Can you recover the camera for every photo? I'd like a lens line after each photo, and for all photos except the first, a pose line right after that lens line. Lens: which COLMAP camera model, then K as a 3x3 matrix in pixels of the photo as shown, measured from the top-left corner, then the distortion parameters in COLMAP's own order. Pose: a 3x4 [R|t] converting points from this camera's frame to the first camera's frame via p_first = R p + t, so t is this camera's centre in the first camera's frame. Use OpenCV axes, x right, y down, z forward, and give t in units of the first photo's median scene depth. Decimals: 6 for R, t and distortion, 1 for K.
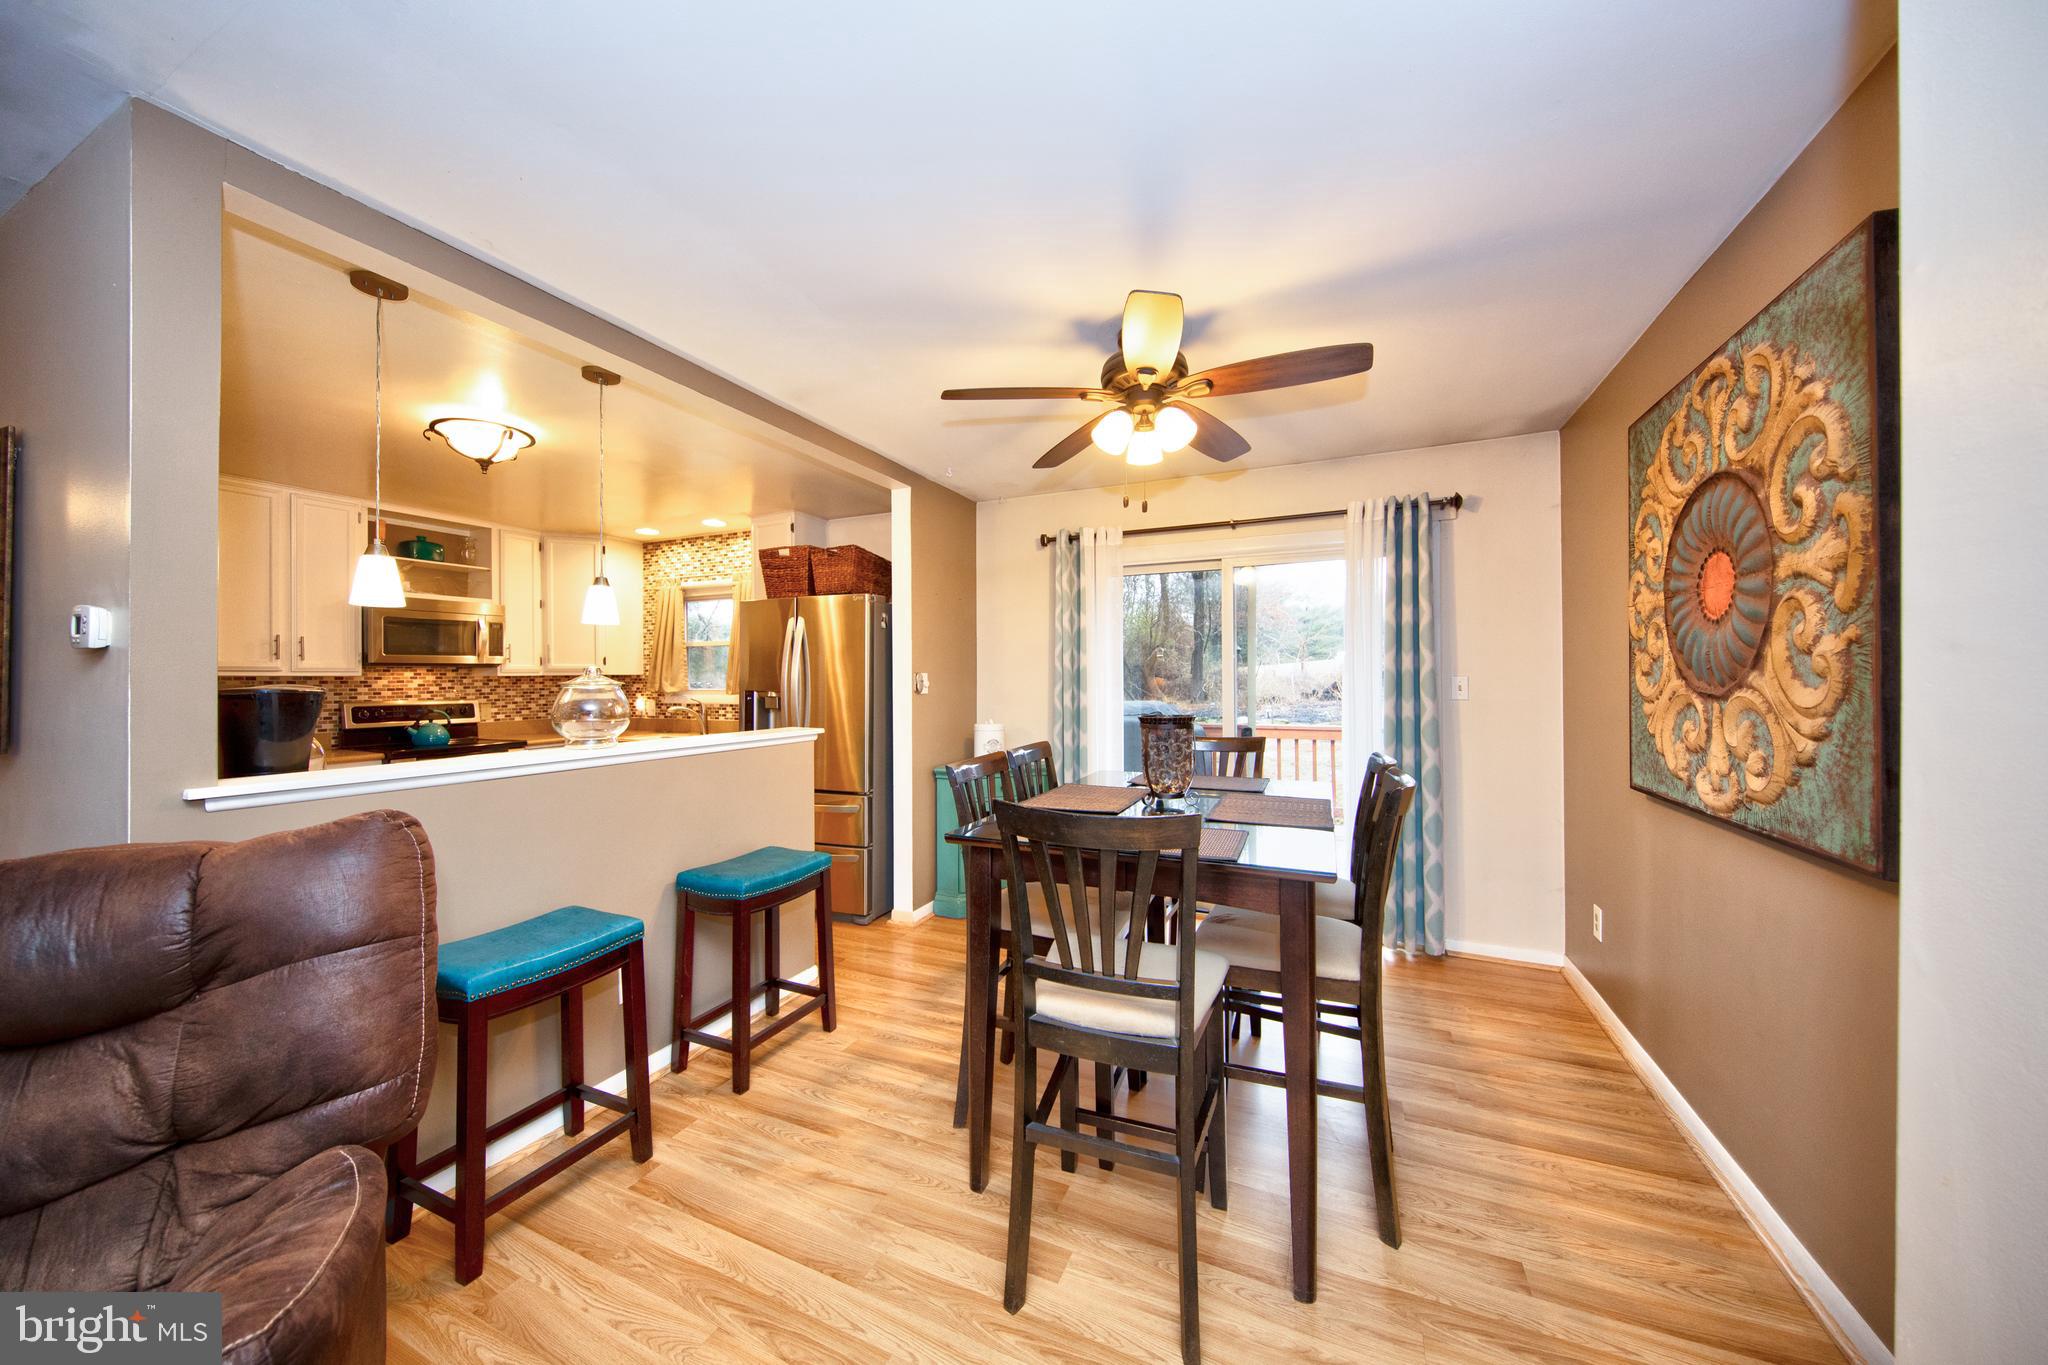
lens RADIAL K [[692.3, 0, 1014.0], [0, 692.3, 677.9], [0, 0, 1]] dist [-0.001055, -0.000582]
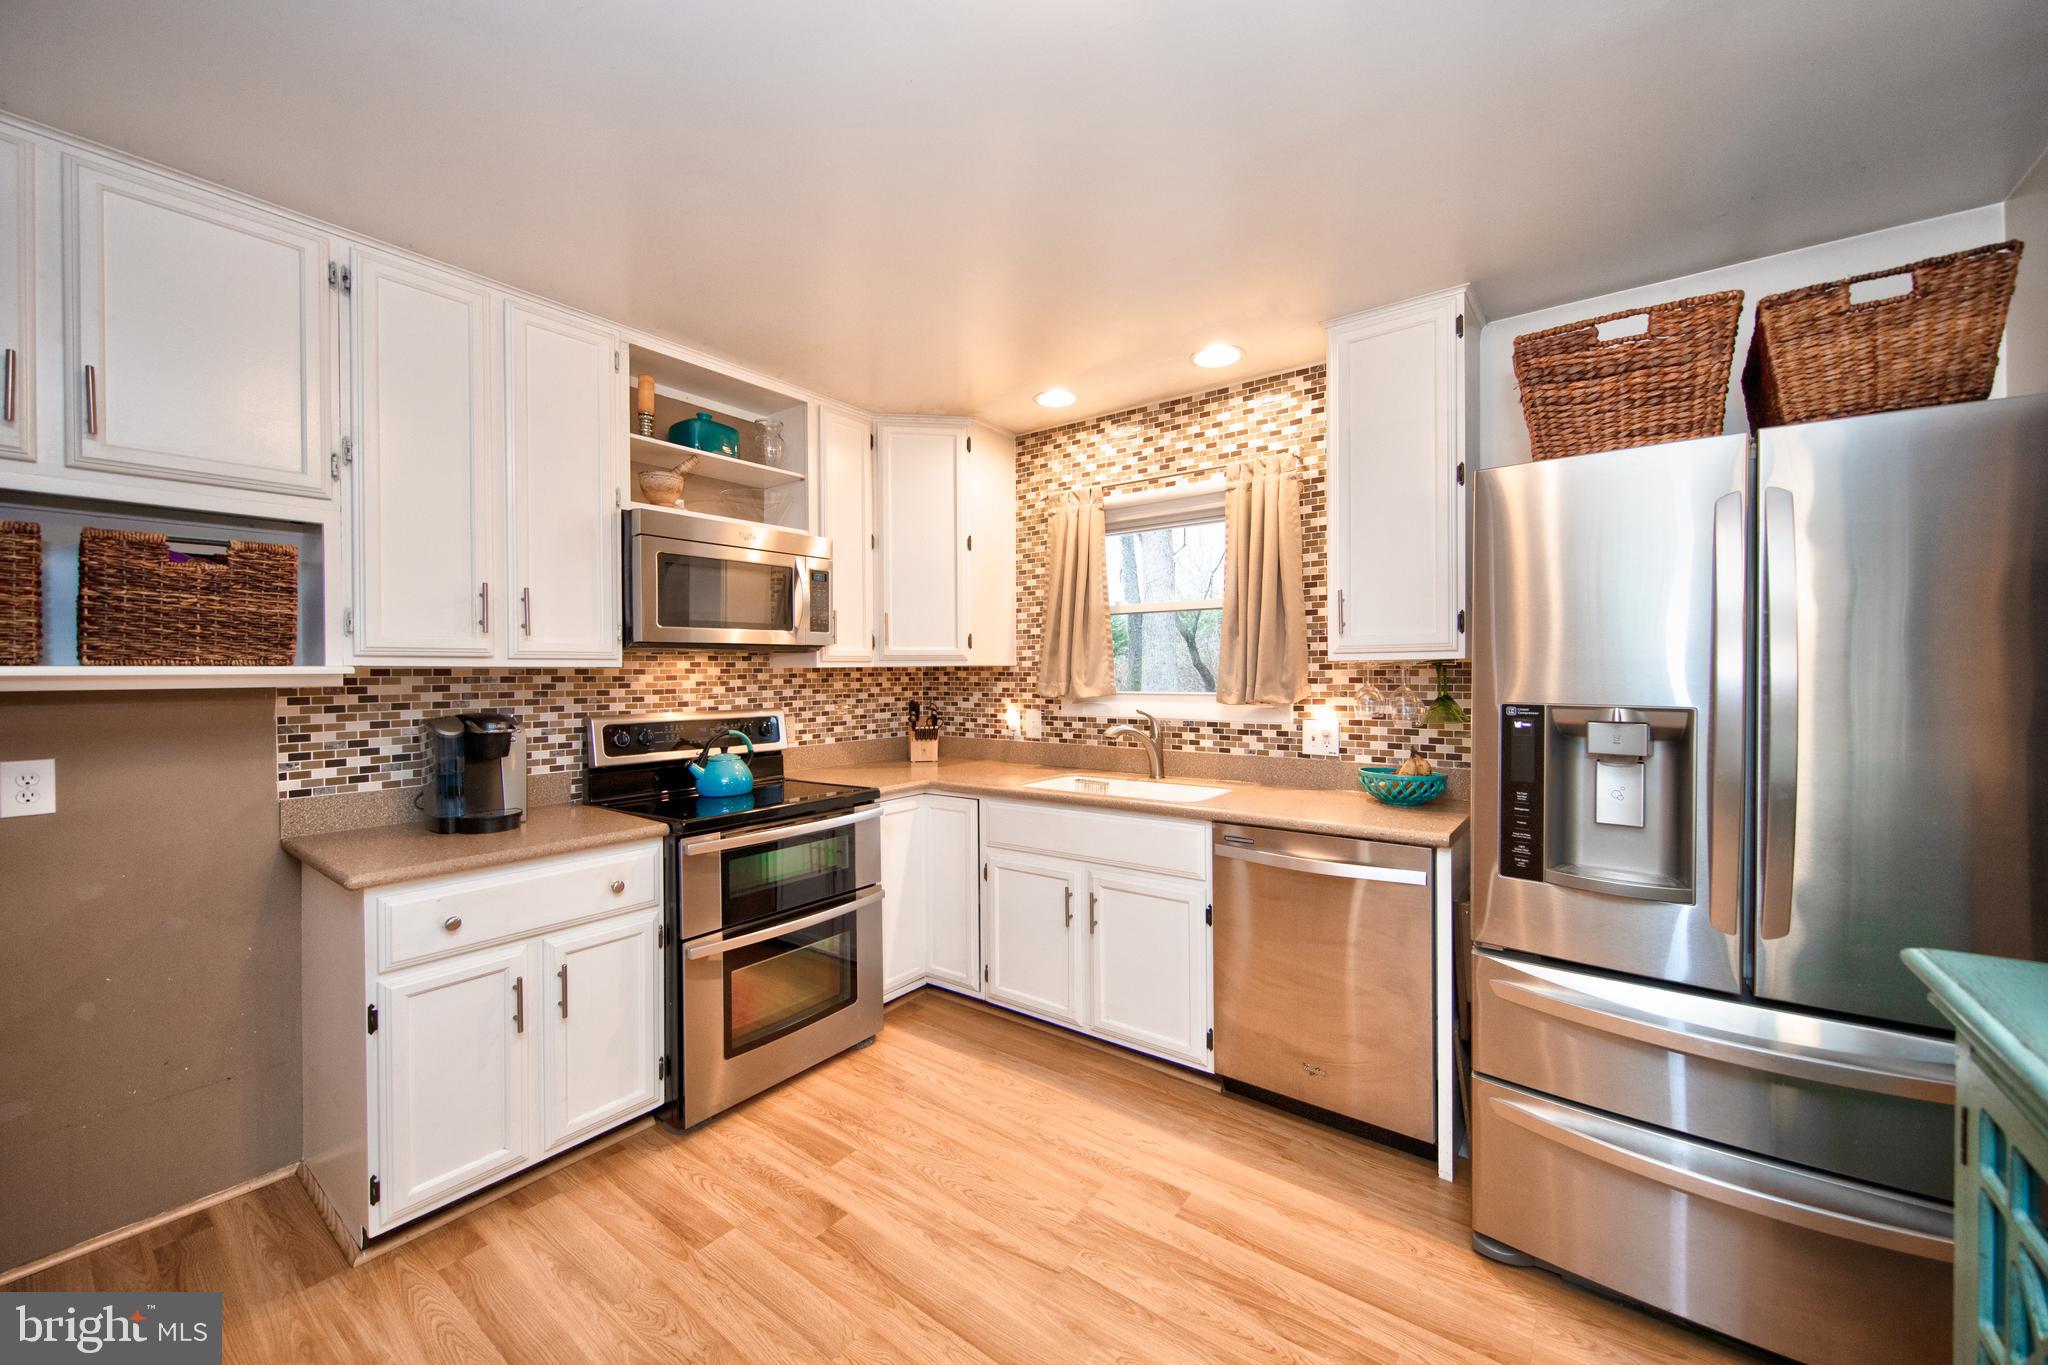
lens RADIAL K [[775.8, 0, 1016.1], [0, 775.8, 678.0], [0, 0, 1]] dist [0.003251, -0.001094]
pose [[0.974933, 0.000867, -0.222498, -0.442478], [0.000475, 0.999982, 0.005975, 0.001744], [0.222499, -0.005931, 0.974915, 0.418674]]
